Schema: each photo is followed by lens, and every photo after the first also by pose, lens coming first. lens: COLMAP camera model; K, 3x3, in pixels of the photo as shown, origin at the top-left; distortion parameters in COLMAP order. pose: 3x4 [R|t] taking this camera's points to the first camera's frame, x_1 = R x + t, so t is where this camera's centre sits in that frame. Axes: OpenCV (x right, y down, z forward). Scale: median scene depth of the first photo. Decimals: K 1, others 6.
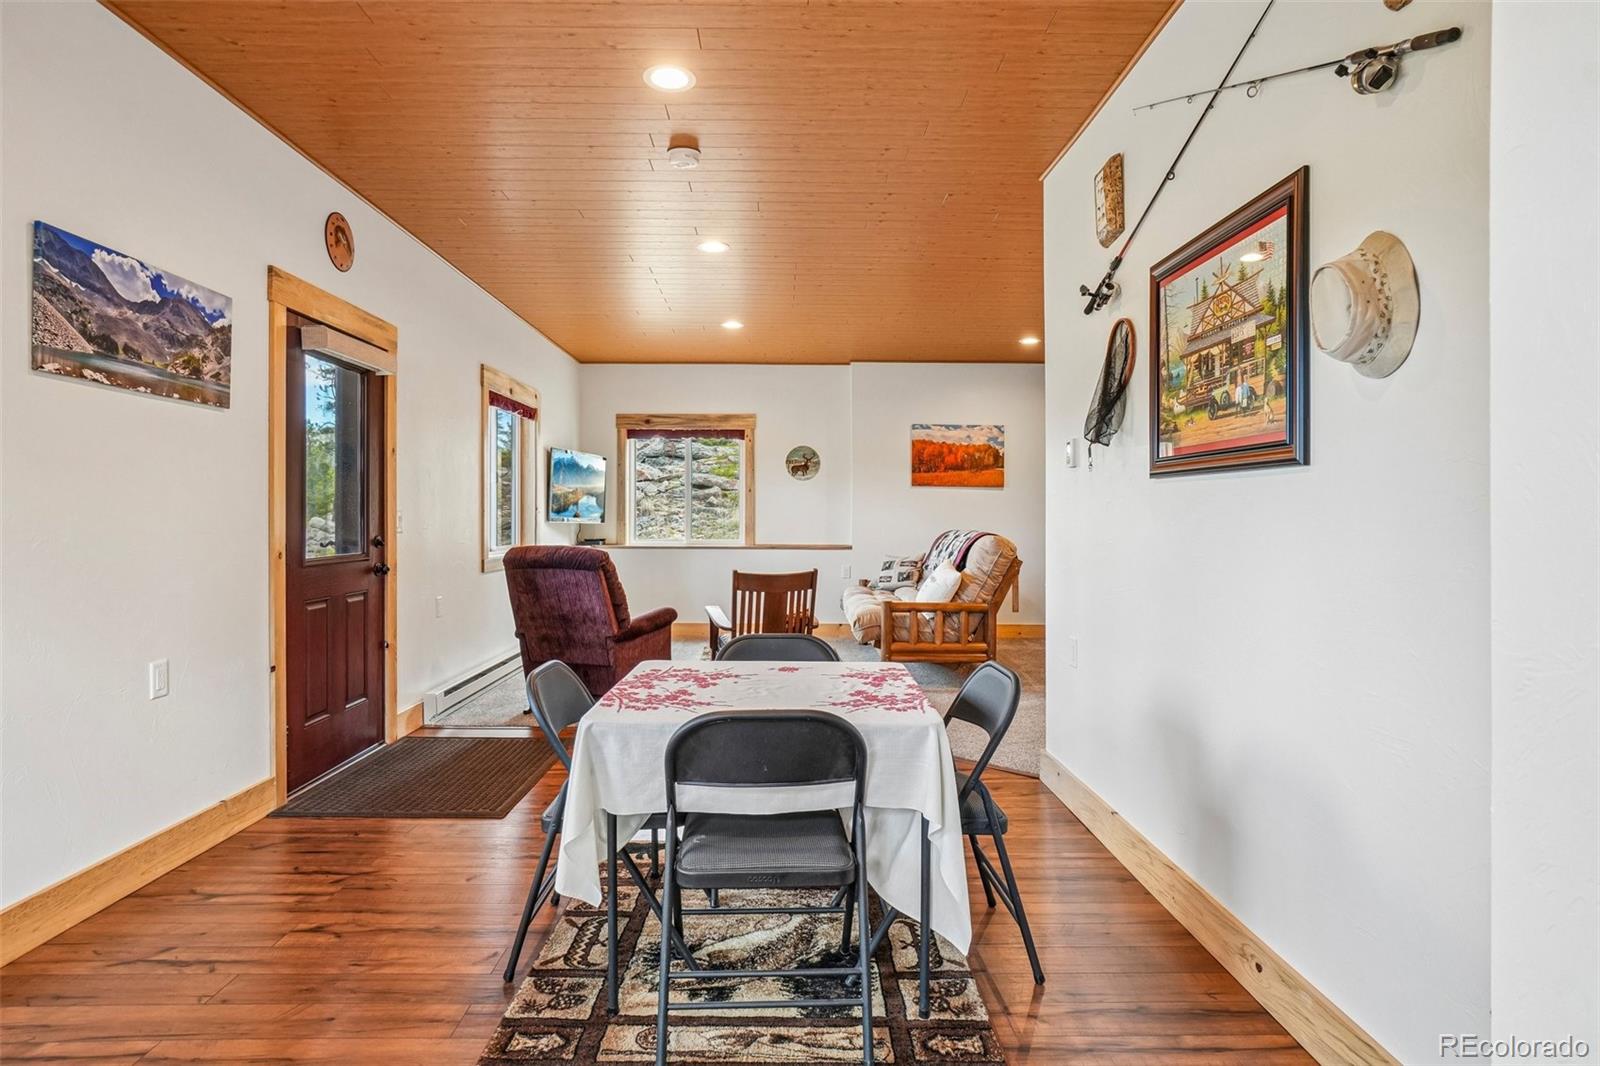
lens RADIAL K [[838.1, 0, 793.3], [0, 838.1, 526.4], [0, 0, 1]] dist [-0.039422, 0.021795]
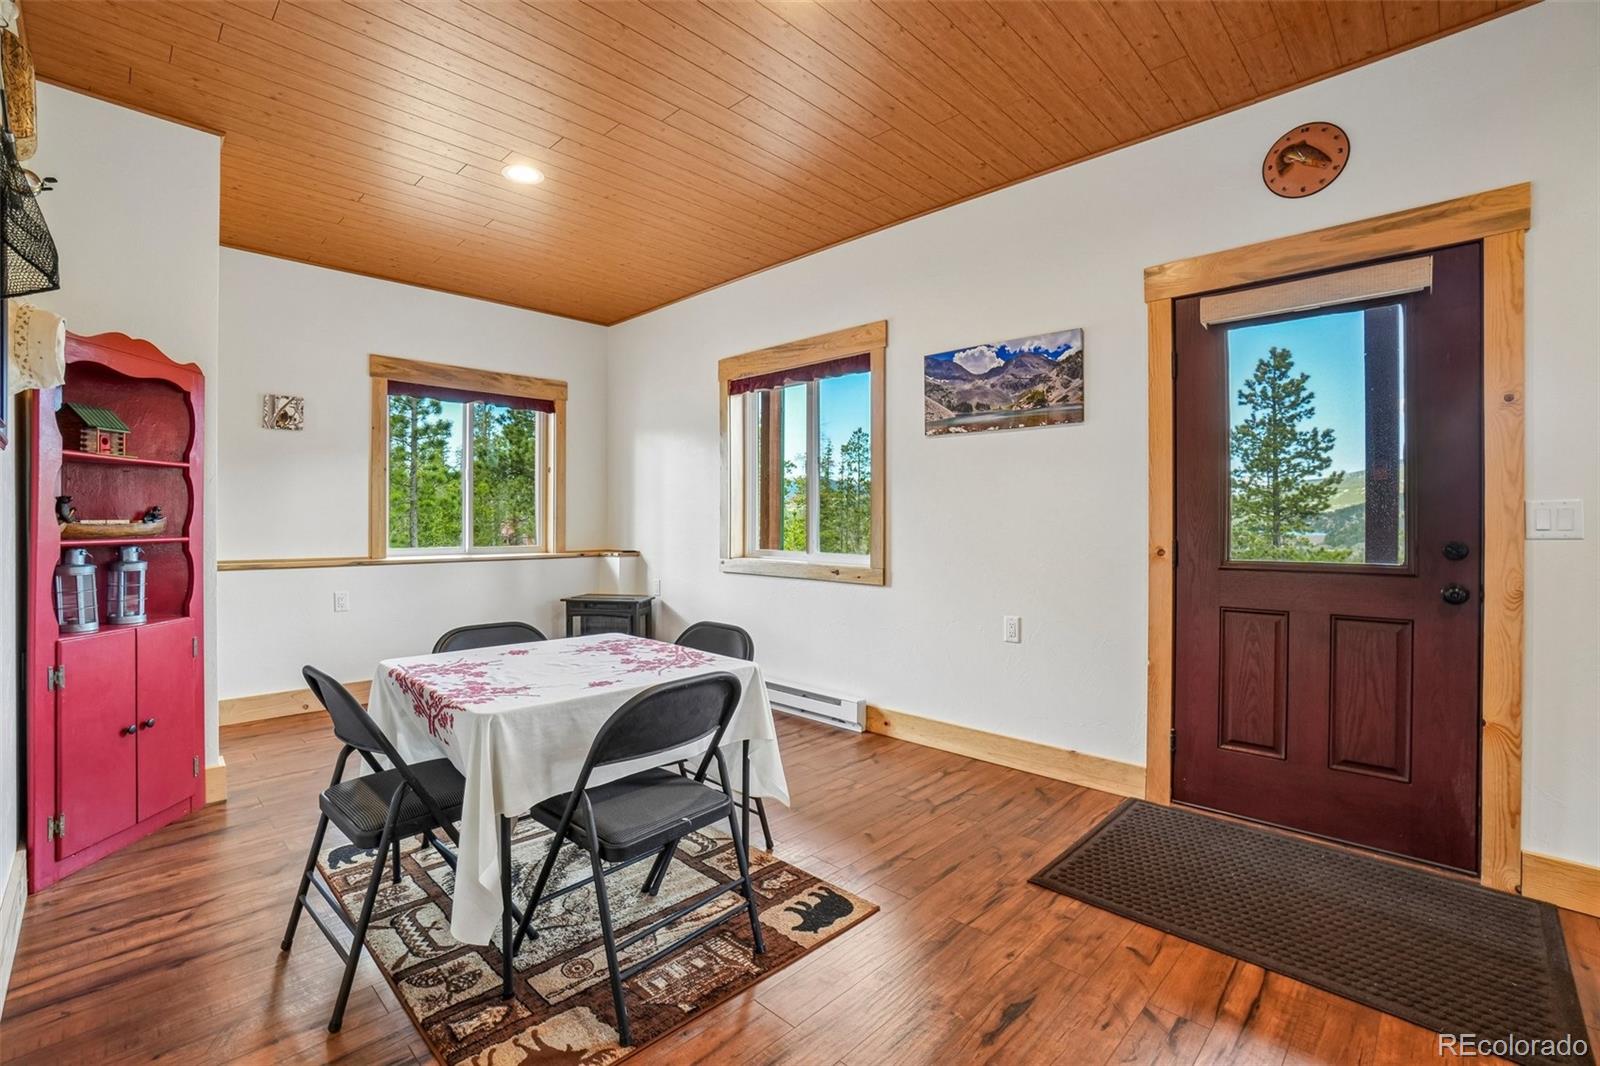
lens RADIAL K [[710.0, 0, 790.2], [0, 710.0, 522.9], [0, 0, 1]] dist [-0.059775, 0.020855]
pose [[-0.705976, -0.001736, -0.708234, 0.319963], [-0.010400, 0.999915, 0.007916, -0.002356], [0.708160, 0.012954, -0.705934, 1.427325]]
